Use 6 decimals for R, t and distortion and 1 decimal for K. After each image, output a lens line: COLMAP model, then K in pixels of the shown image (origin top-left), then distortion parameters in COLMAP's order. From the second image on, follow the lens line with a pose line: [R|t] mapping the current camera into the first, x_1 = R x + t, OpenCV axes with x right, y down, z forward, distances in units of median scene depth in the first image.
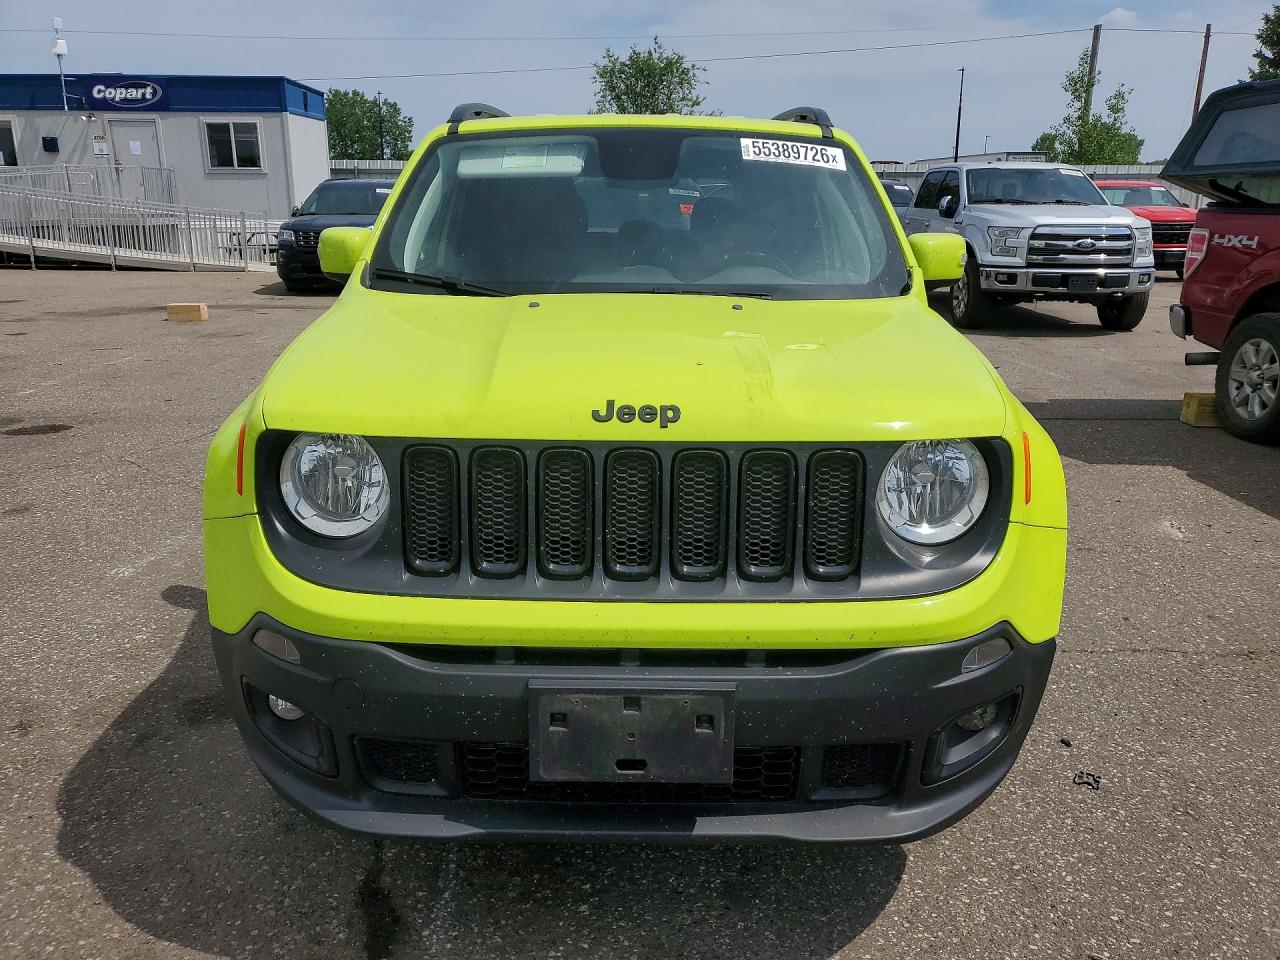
lens RADIAL K [[995.6, 0, 636.6], [0, 995.6, 482.5], [0, 0, 1]] dist [0.013565, 0.010356]
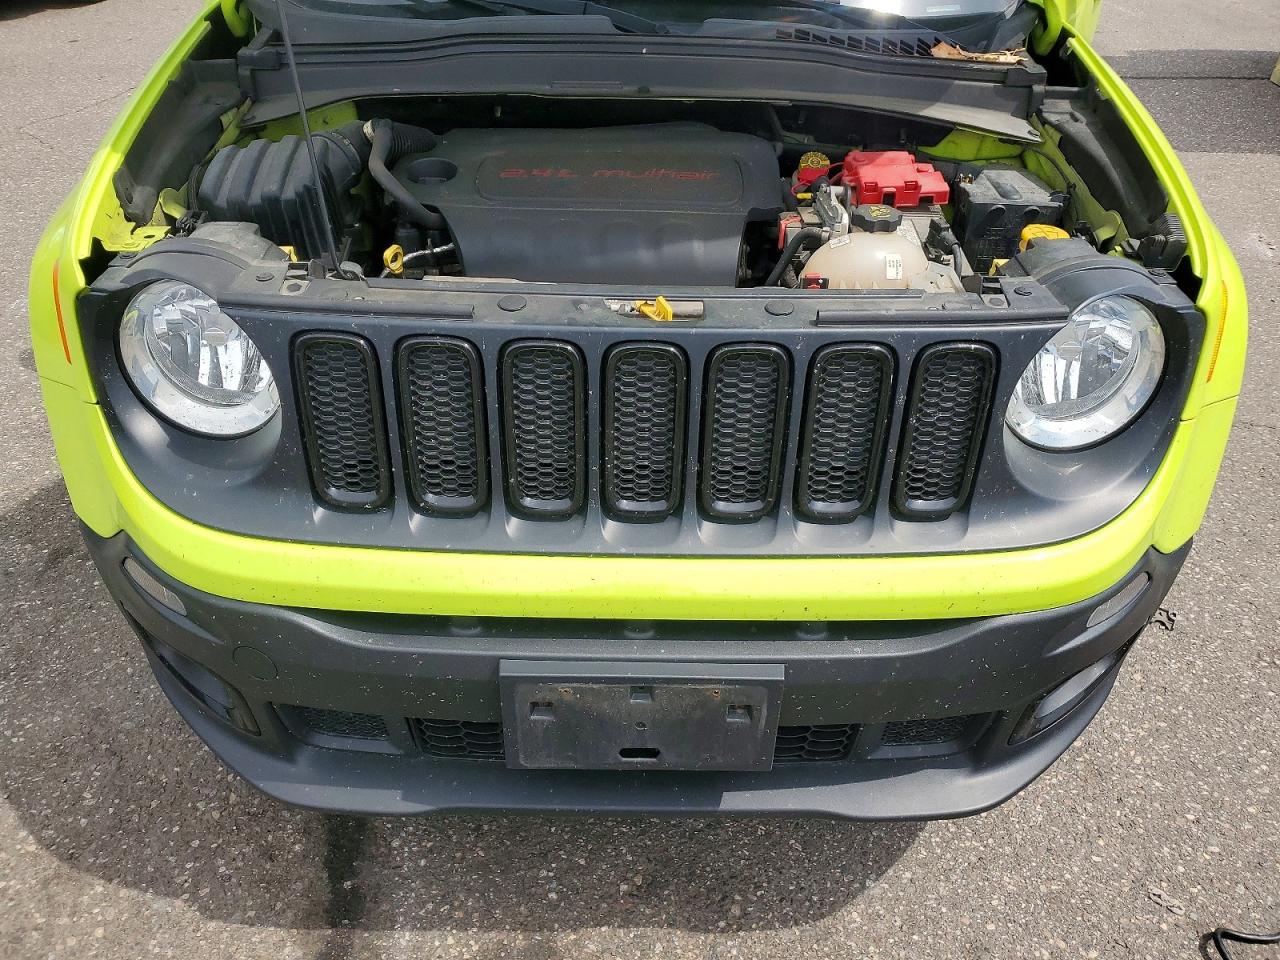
lens RADIAL K [[995.6, 0, 638.5], [0, 995.6, 471.4], [0, 0, 1]] dist [0.013565, 0.010356]
pose [[0.999926, 0.003868, 0.011576, -0.014994], [-0.007644, 0.937893, 0.346842, -0.168177], [-0.009515, -0.346904, 0.937852, 0.340791]]
